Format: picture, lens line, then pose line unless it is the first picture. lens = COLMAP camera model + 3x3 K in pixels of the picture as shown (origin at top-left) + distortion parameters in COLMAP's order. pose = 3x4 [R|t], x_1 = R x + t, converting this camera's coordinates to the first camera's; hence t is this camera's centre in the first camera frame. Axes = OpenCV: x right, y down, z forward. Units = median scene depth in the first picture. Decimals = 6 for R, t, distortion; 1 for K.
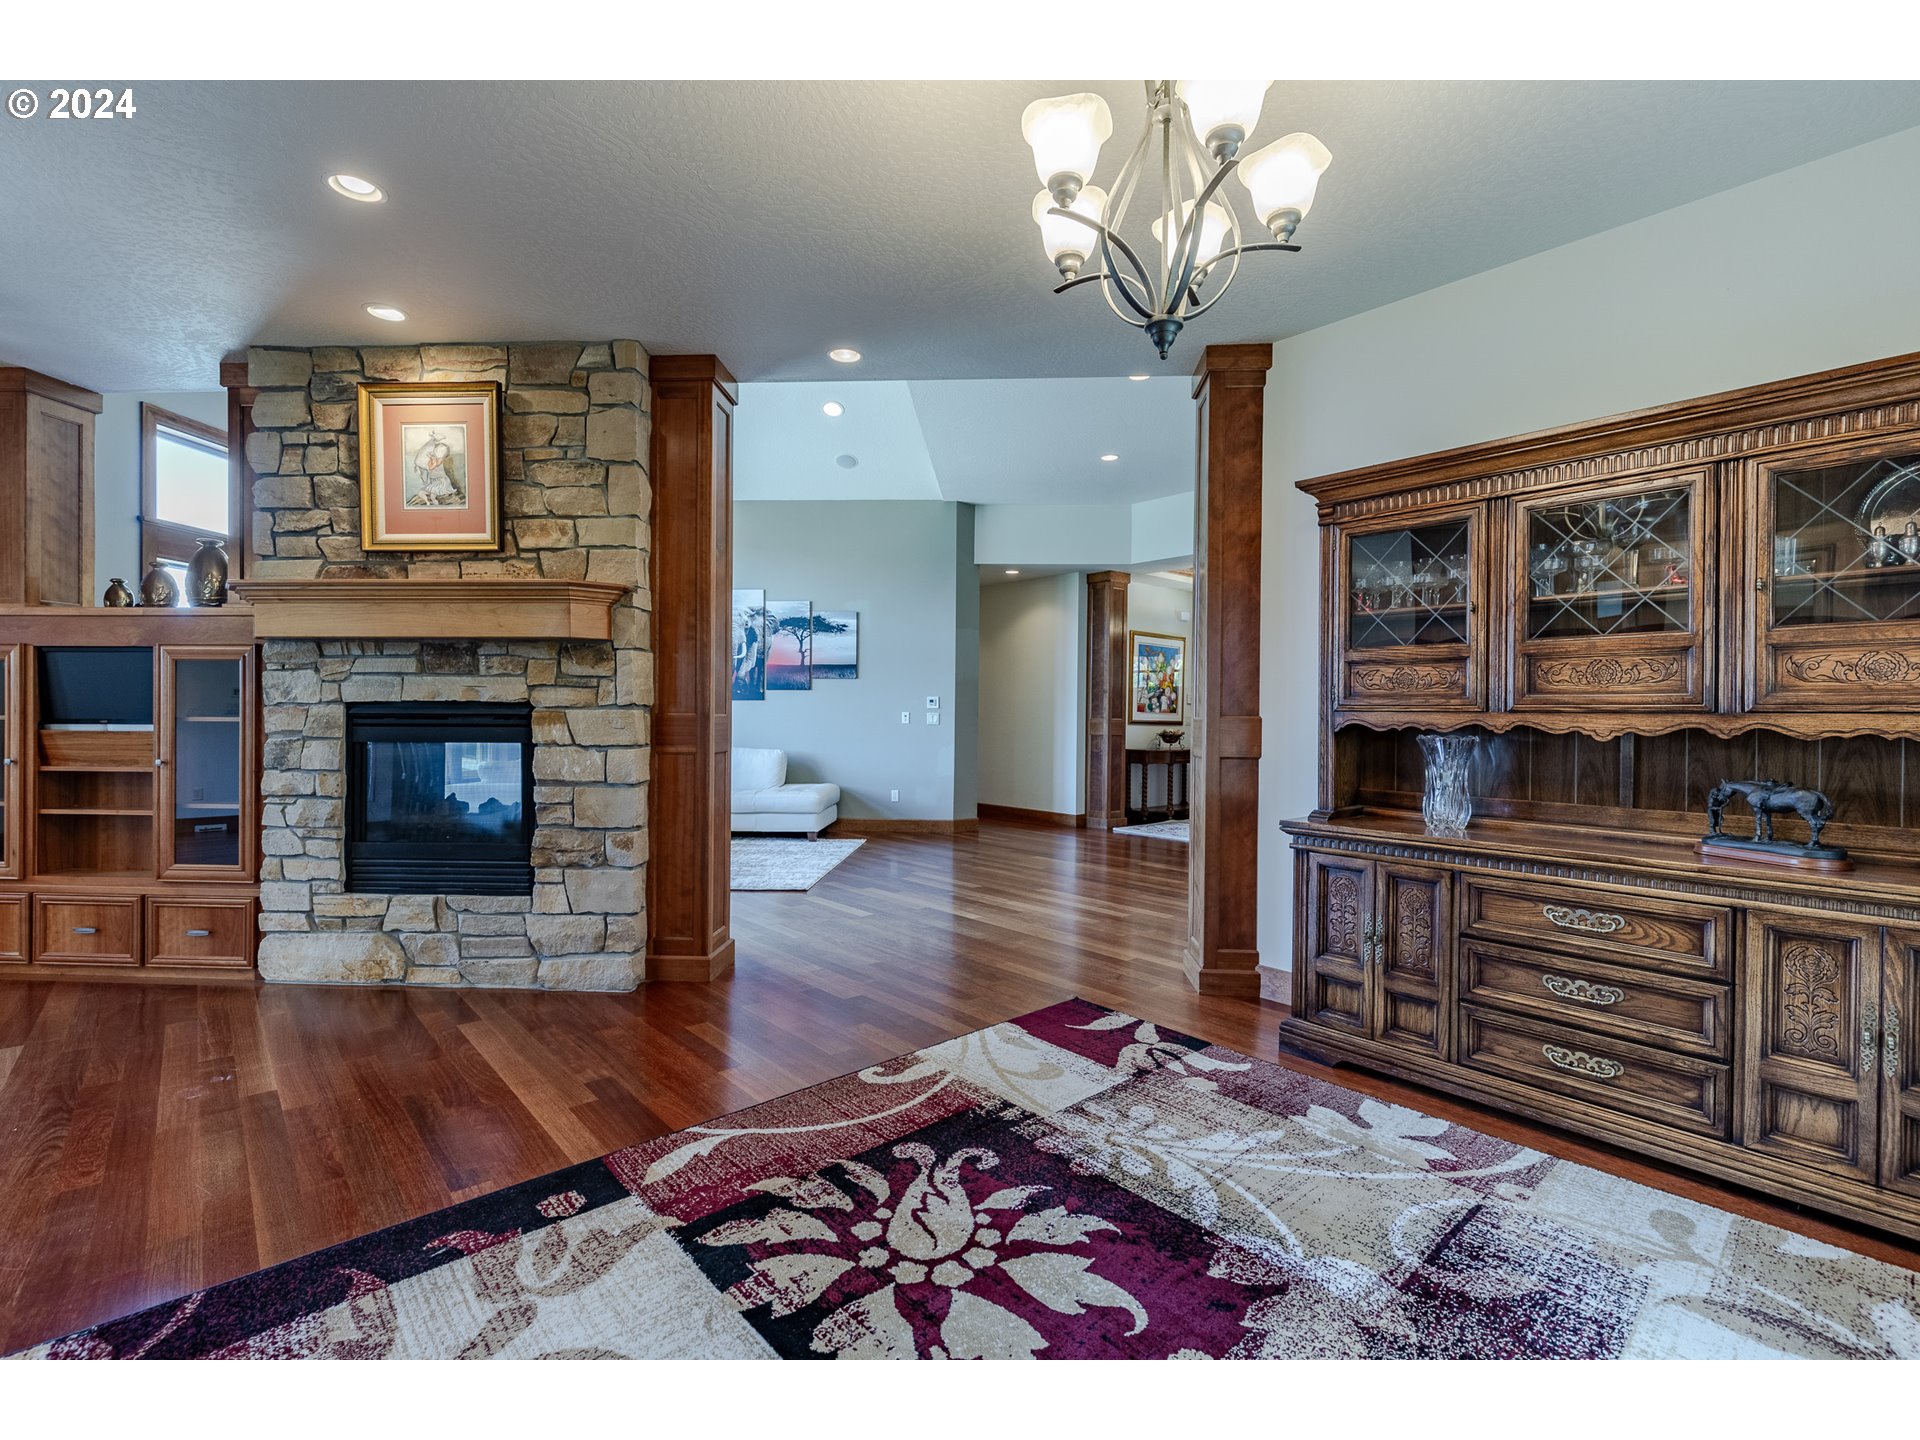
lens RADIAL K [[856.0, 0, 951.0], [0, 856.0, 716.3], [0, 0, 1]] dist [0.002895, 0.000402]
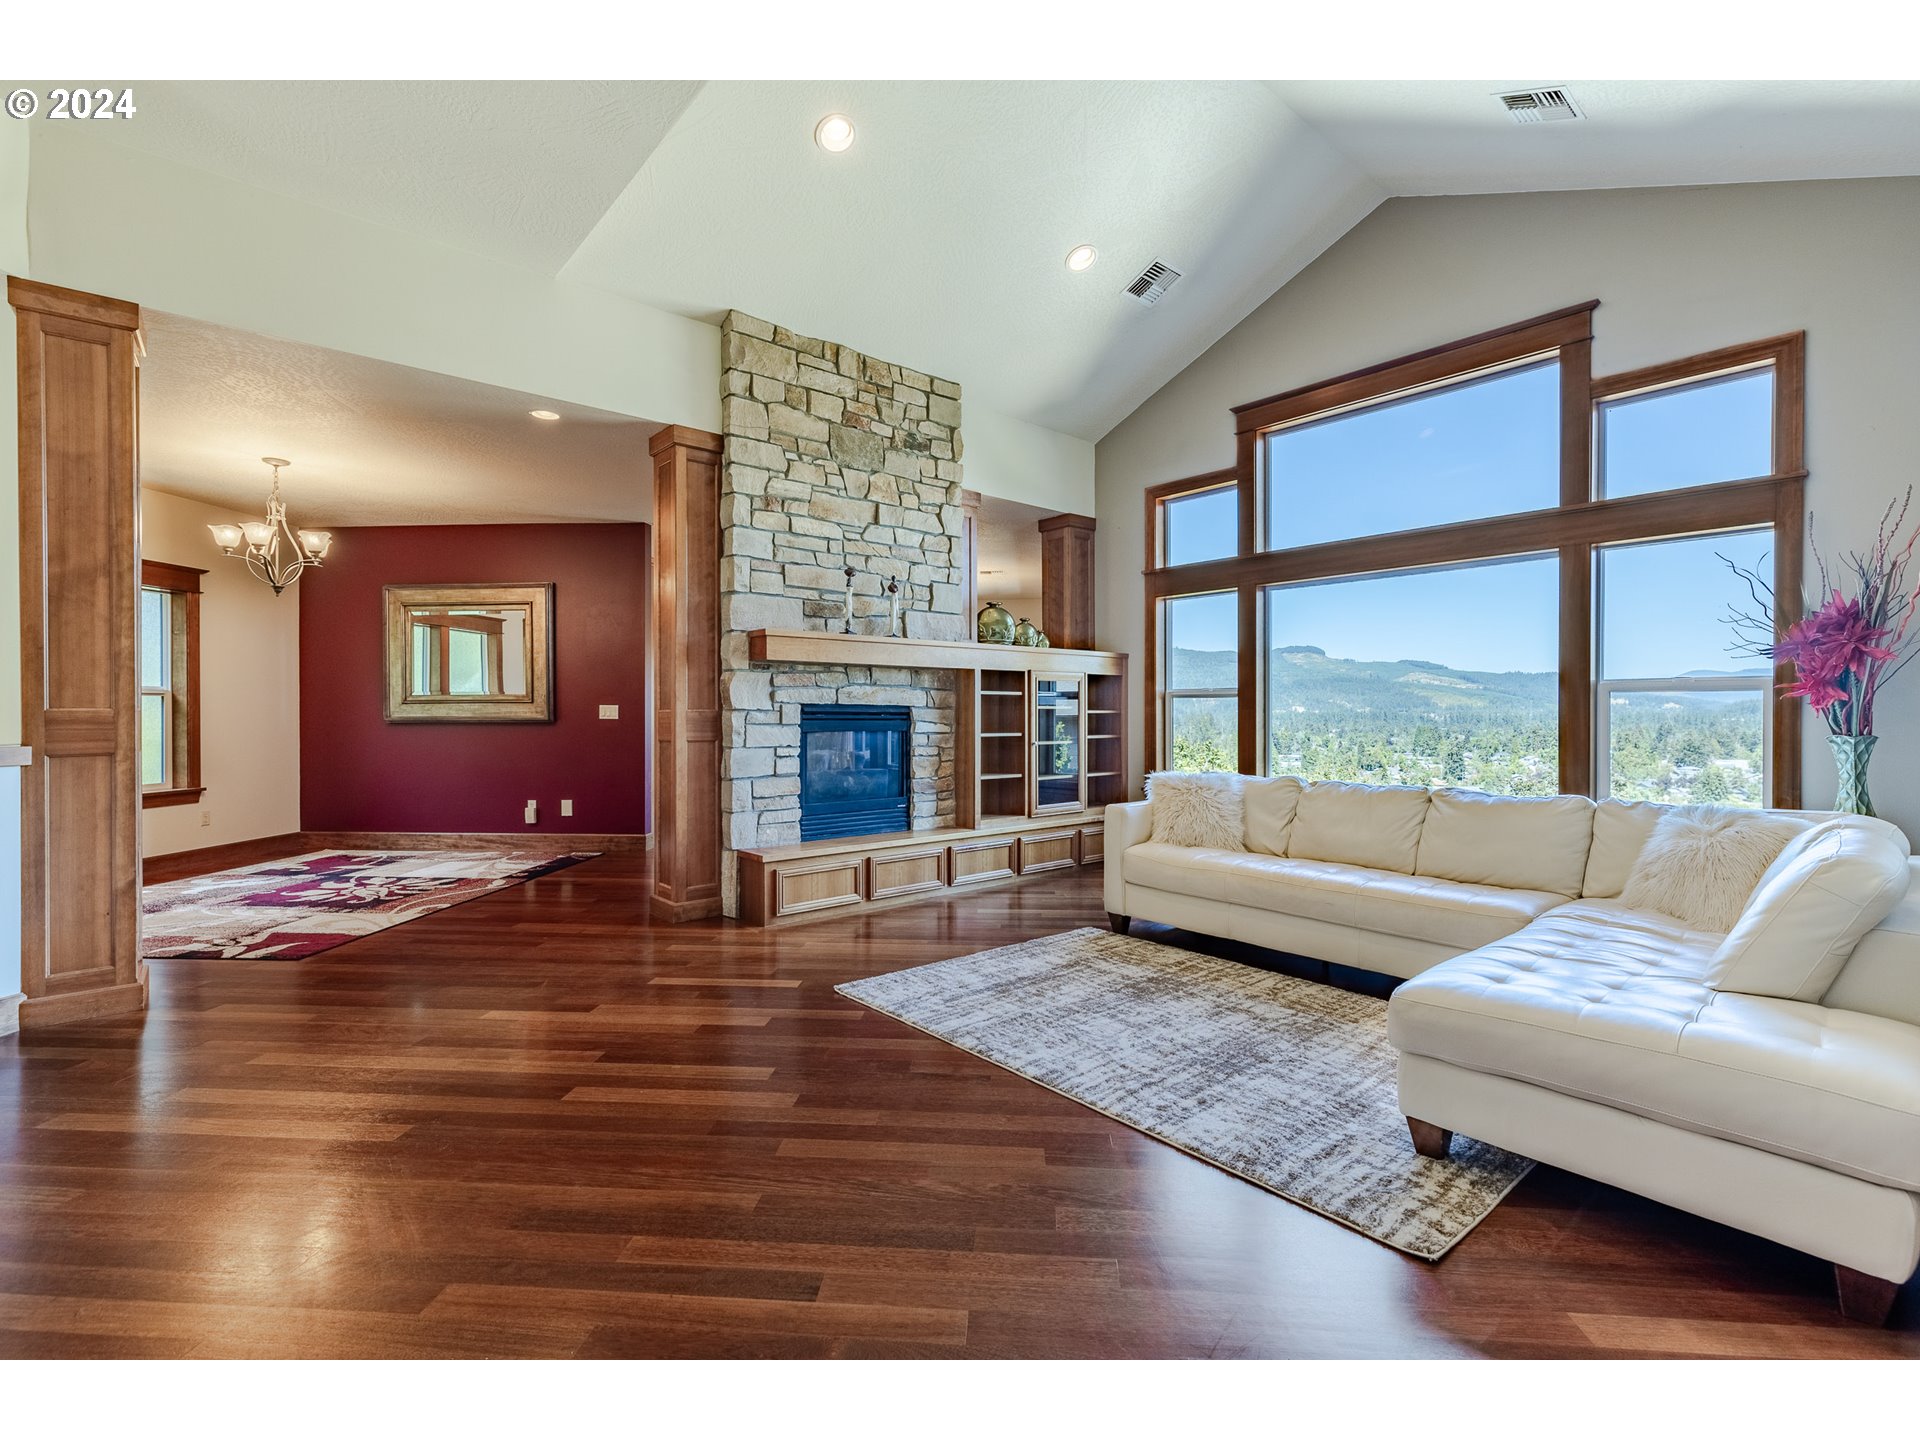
lens RADIAL K [[863.3, 0, 958.1], [0, 863.3, 711.4], [0, 0, 1]] dist [0.001132, -0.001021]
pose [[-0.716203, -0.006757, -0.697860, 0.331686], [-0.004809, 0.999977, -0.004747, 0.002875], [0.697876, -0.000044, -0.716219, 2.342488]]
